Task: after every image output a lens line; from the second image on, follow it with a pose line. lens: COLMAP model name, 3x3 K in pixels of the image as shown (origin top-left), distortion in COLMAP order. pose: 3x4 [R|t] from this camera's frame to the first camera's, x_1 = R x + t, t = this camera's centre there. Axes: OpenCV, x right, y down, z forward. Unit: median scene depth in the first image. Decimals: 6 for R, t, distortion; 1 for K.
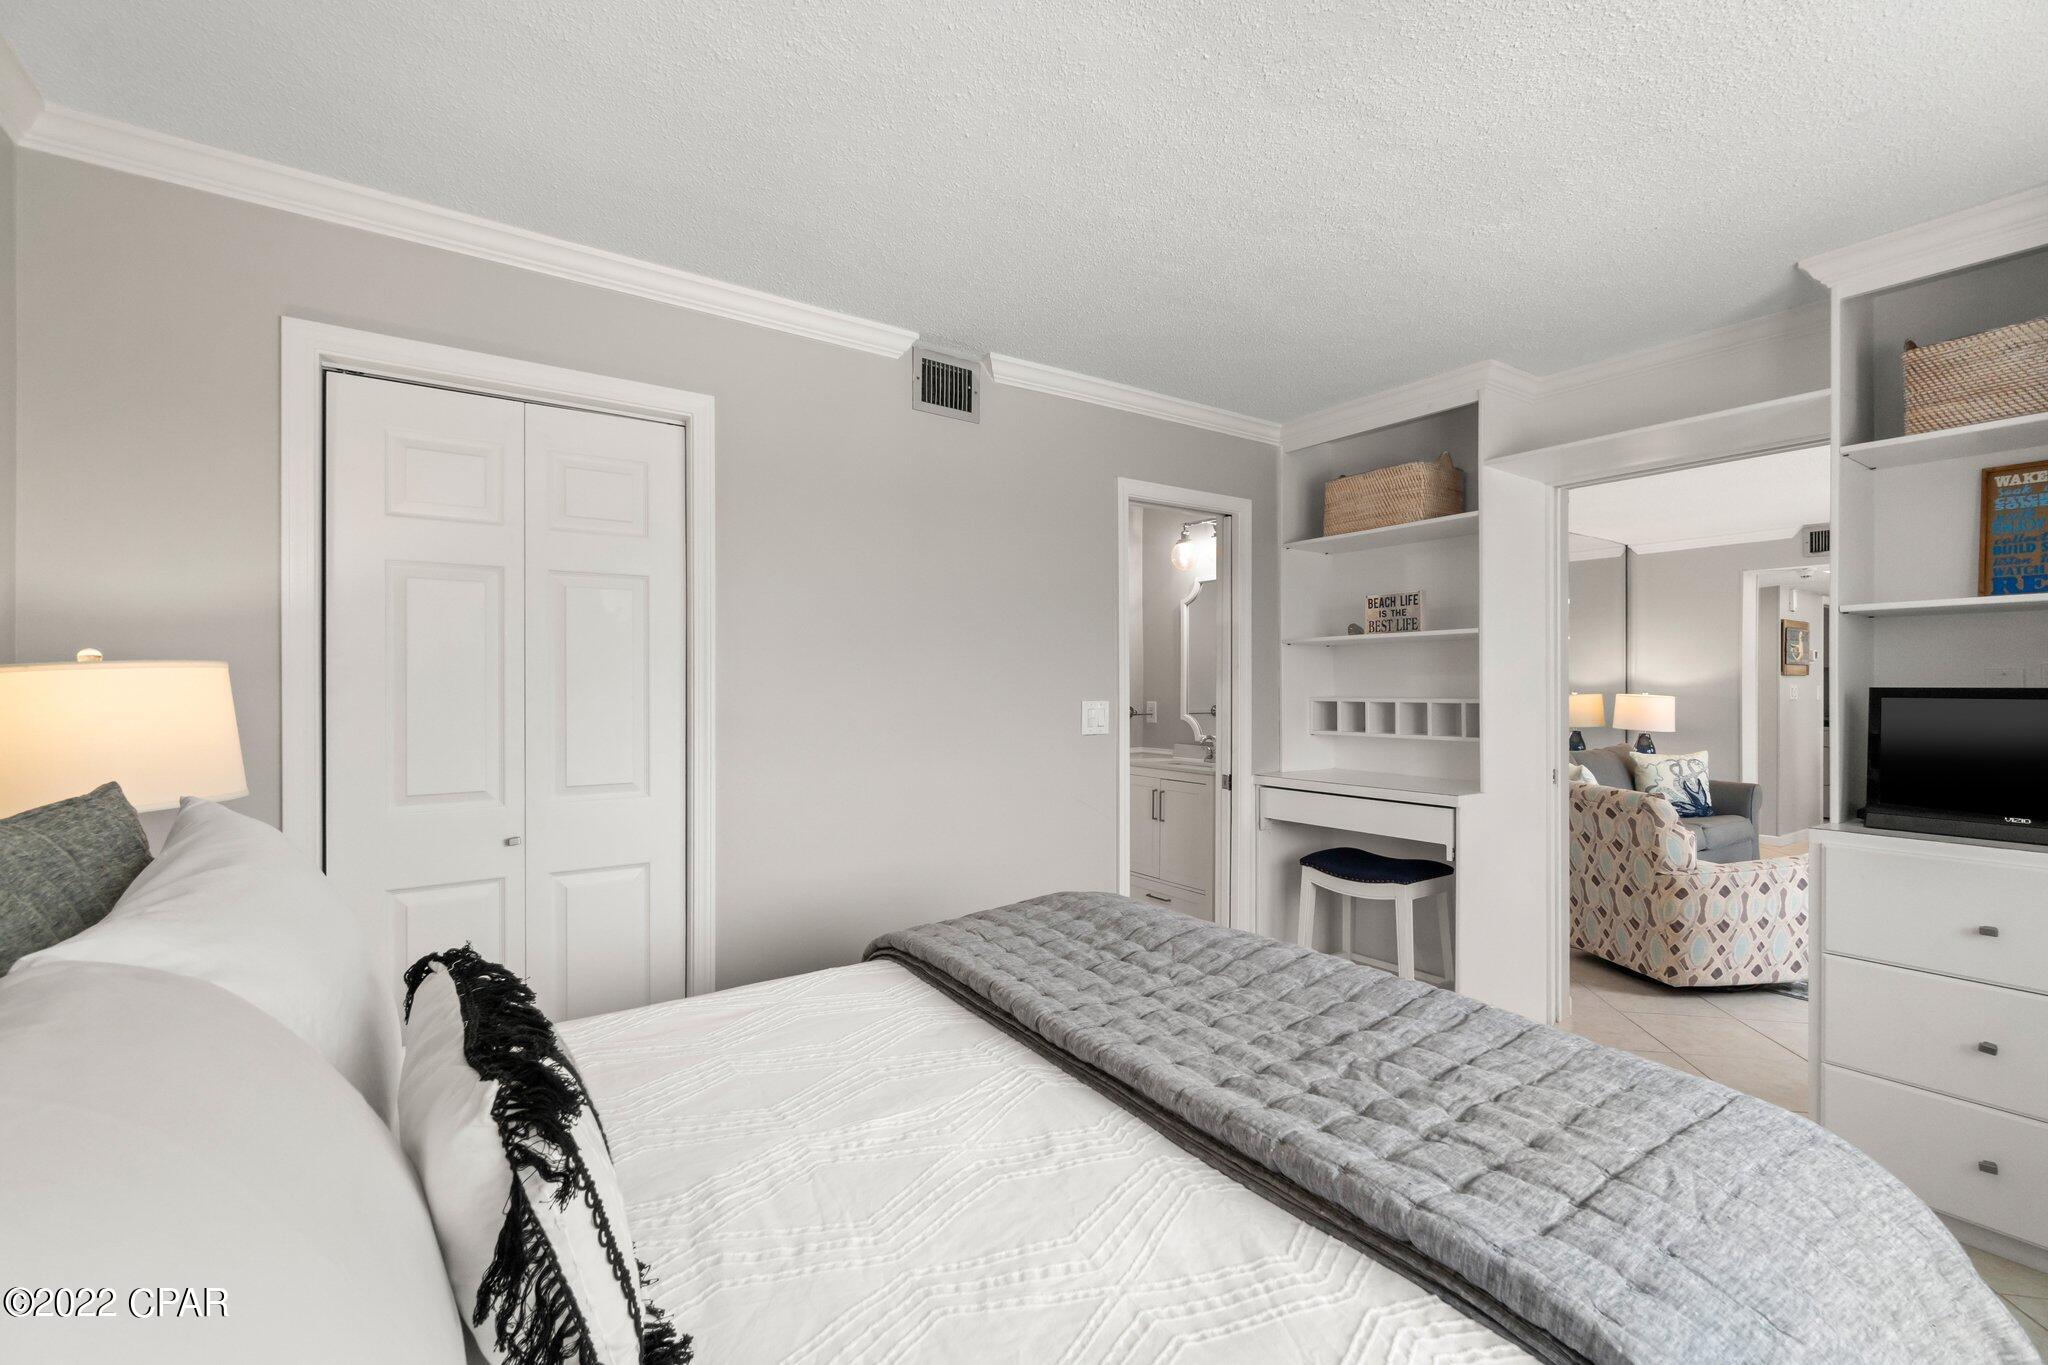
lens RADIAL K [[899.4, 0, 1016.1], [0, 899.4, 683.3], [0, 0, 1]] dist [-0.004115, 0.002506]
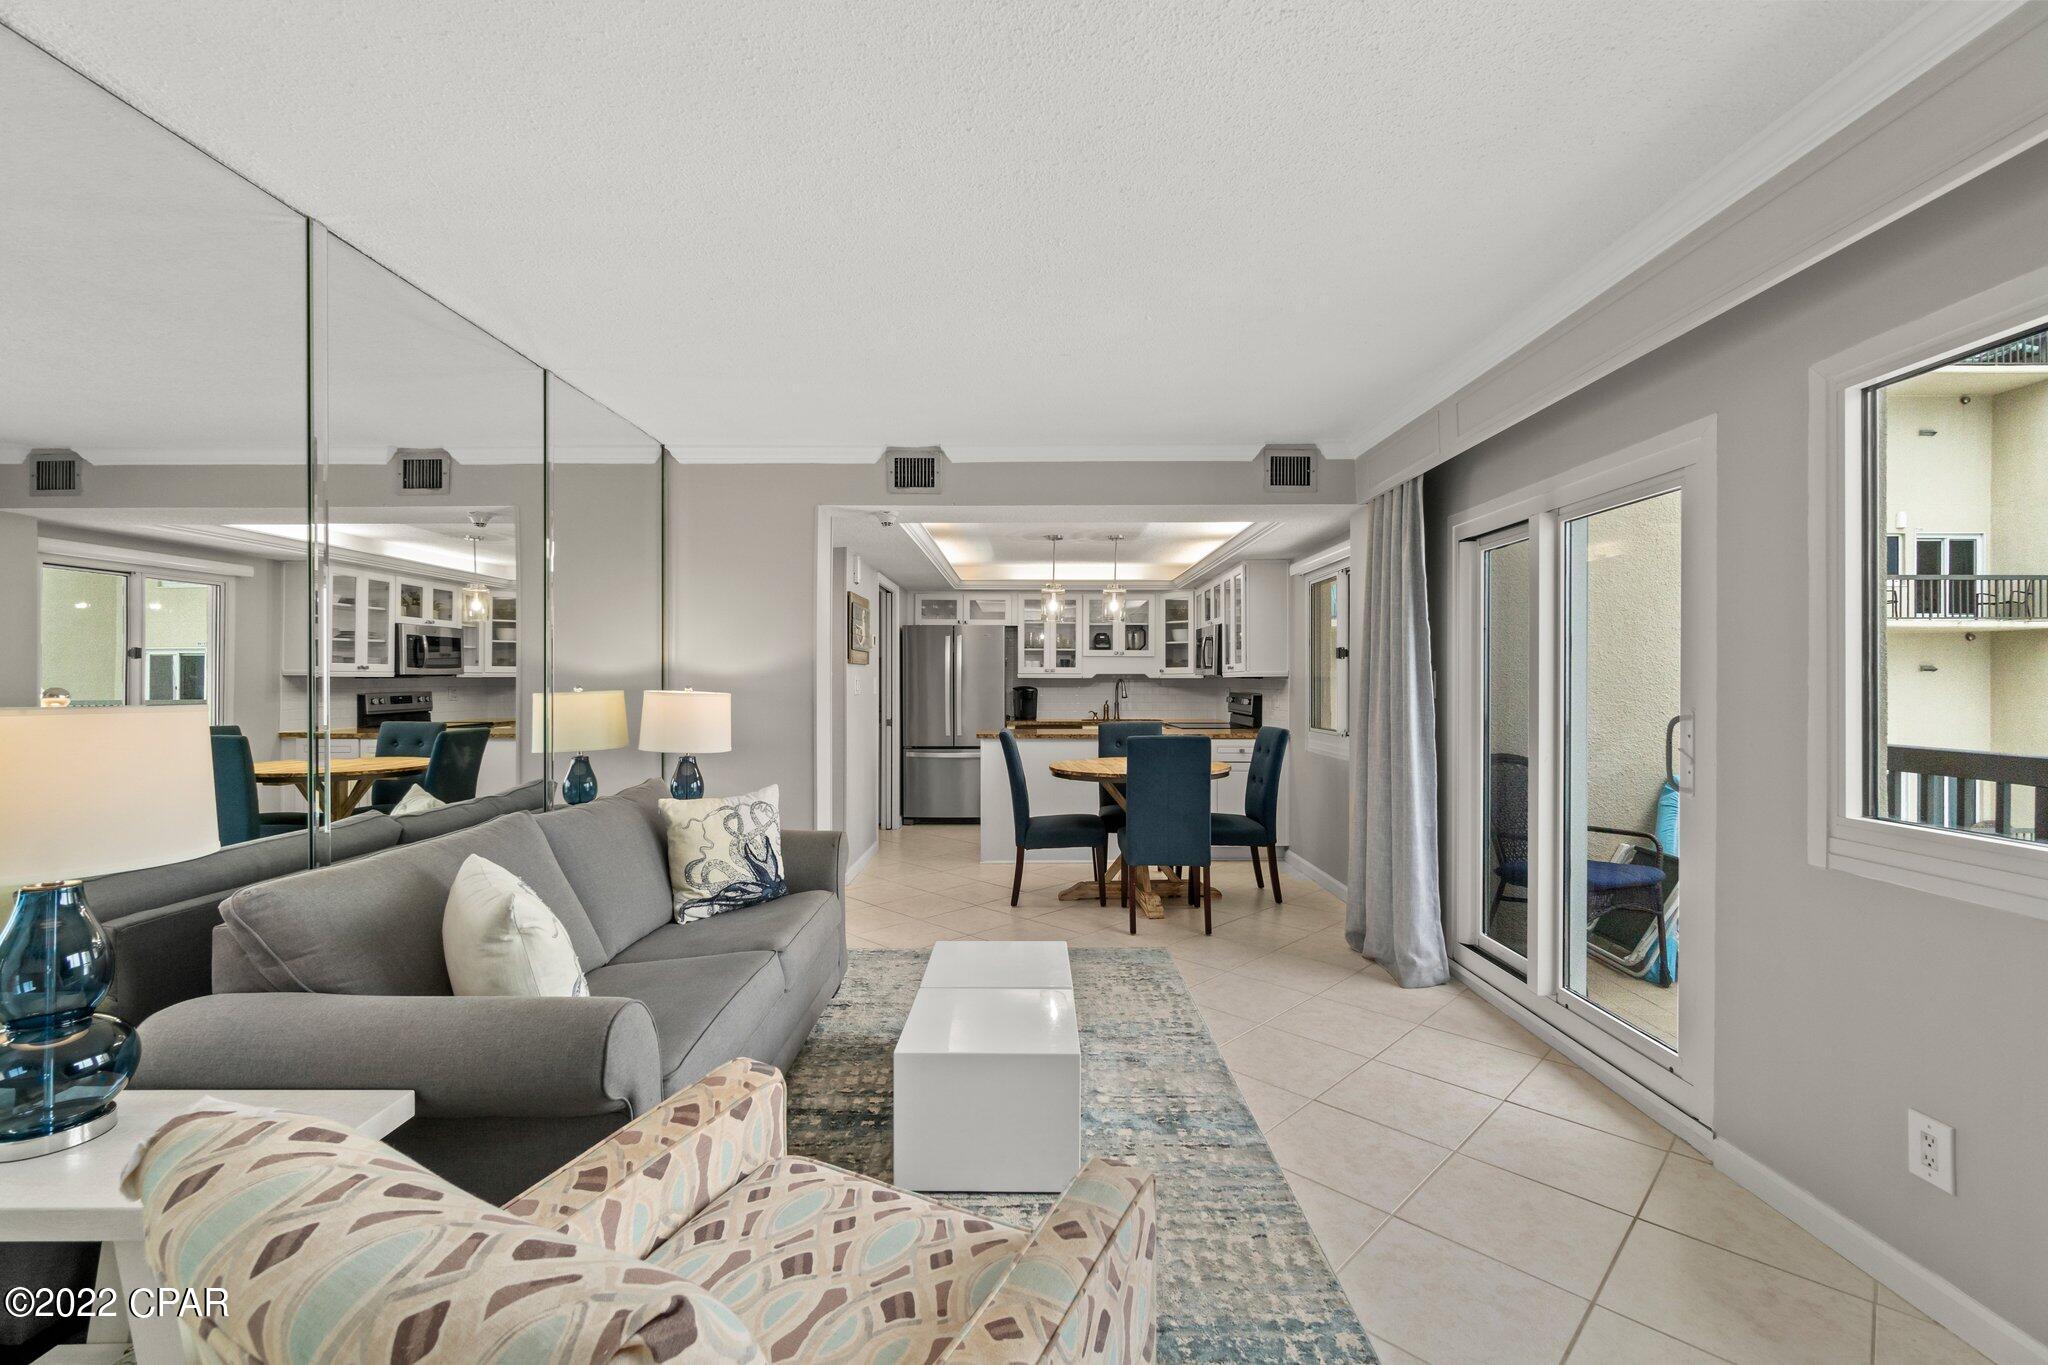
lens RADIAL K [[899.4, 0, 1016.4], [0, 899.4, 687.4], [0, 0, 1]] dist [-0.004115, 0.002506]
pose [[0.583894, -0.006380, 0.811805, 0.376384], [-0.003096, 0.999944, 0.010086, 0.003287], [-0.811824, -0.008403, 0.583841, 0.521138]]
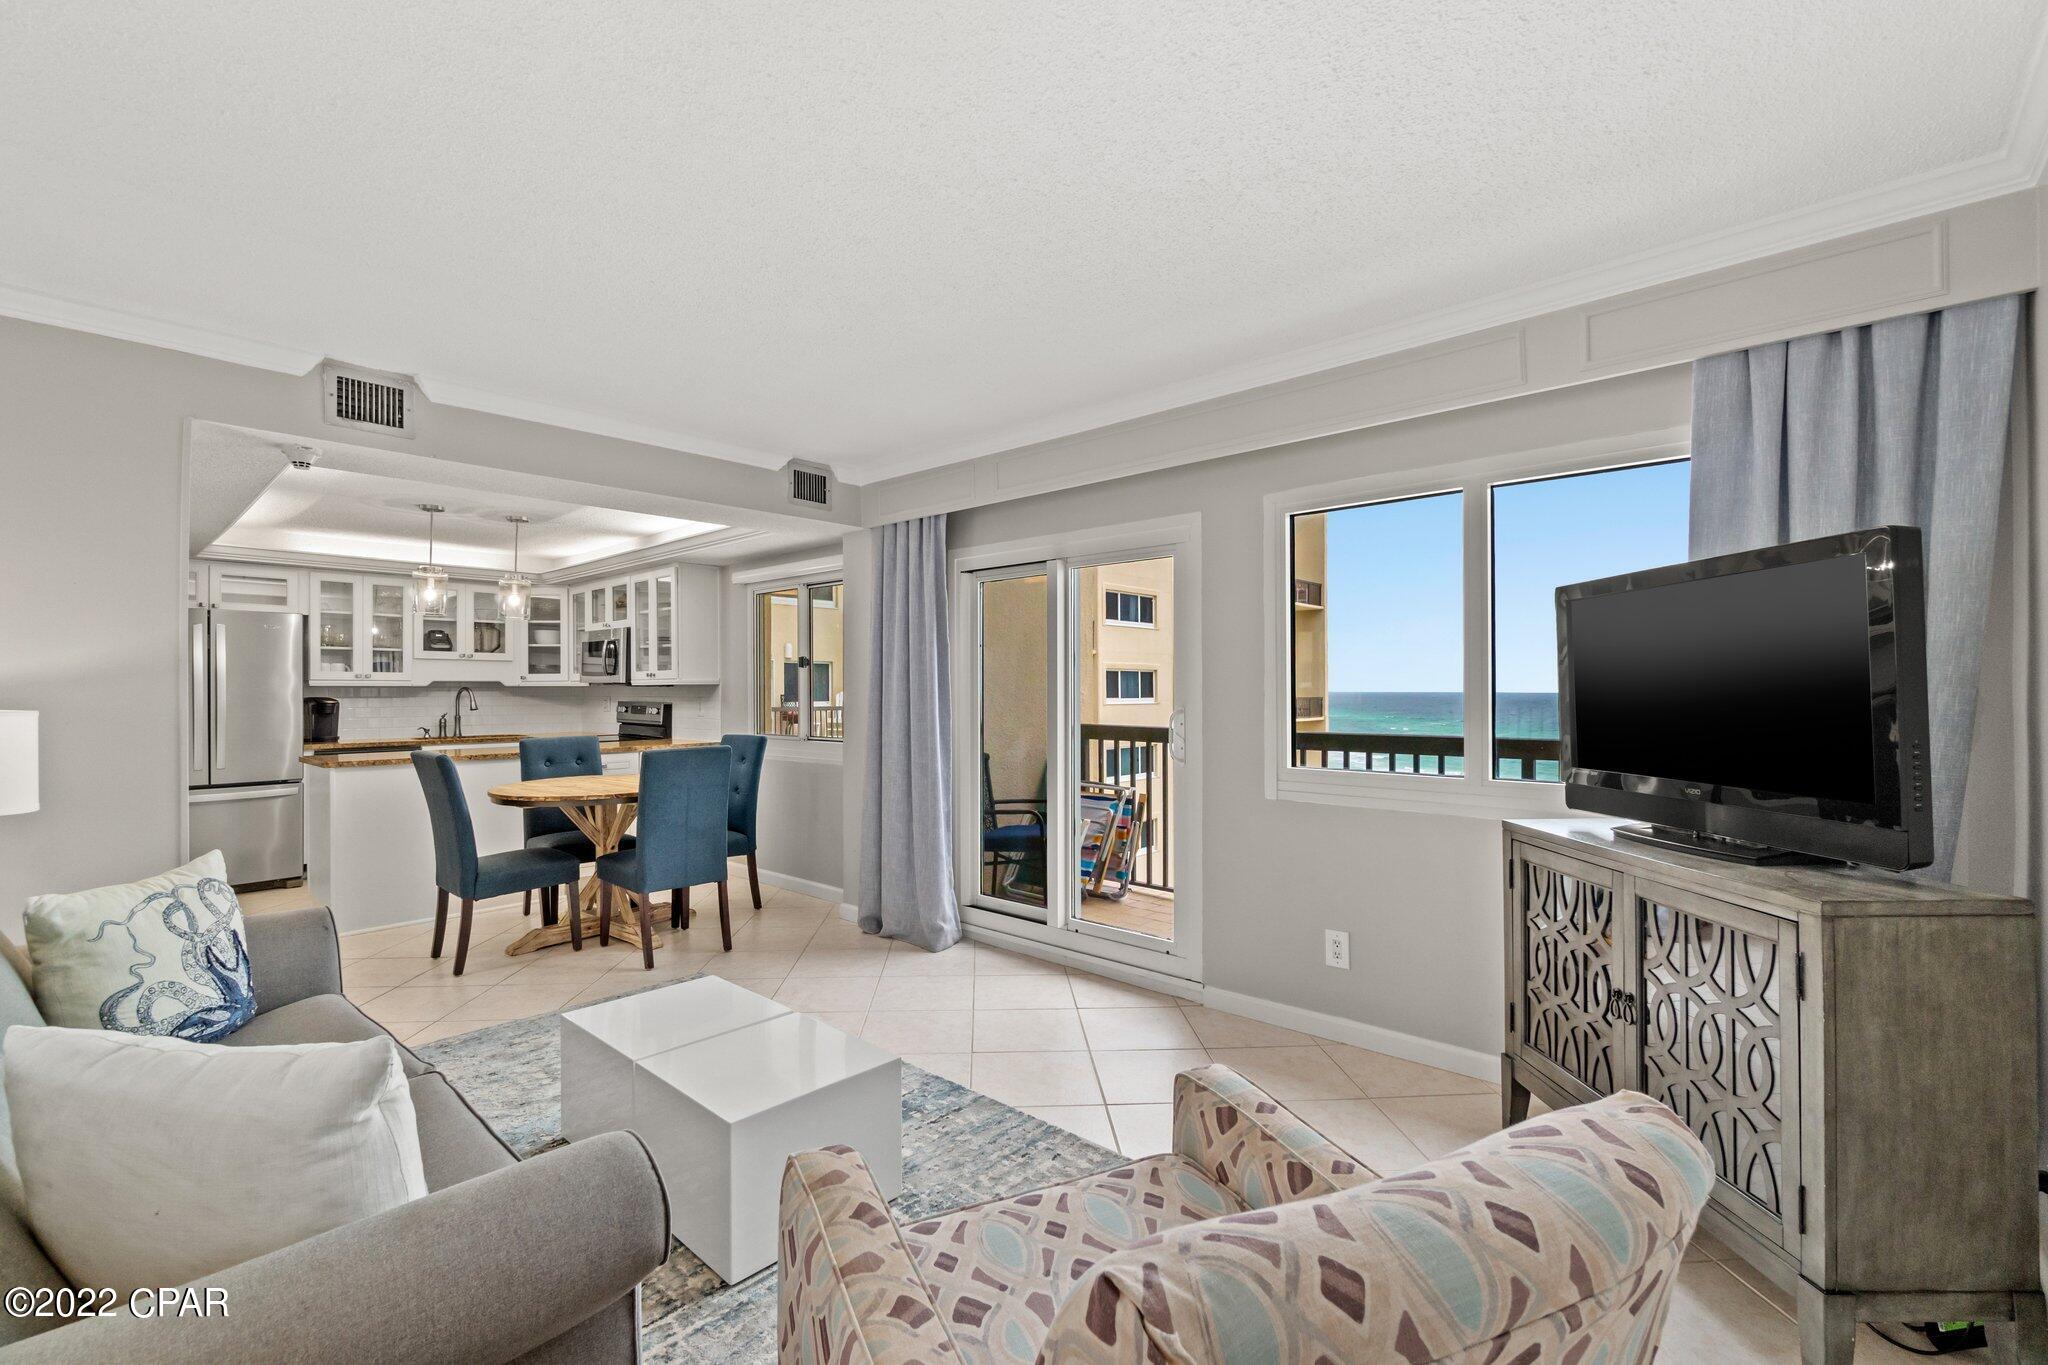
lens RADIAL K [[899.4, 0, 1042.9], [0, 899.4, 689.4], [0, 0, 1]] dist [-0.004115, 0.002506]
pose [[-0.227490, -0.000845, 0.973780, 0.312814], [-0.001317, 0.999999, 0.000560, 0.004978], [-0.973779, -0.001155, -0.227491, 0.747811]]
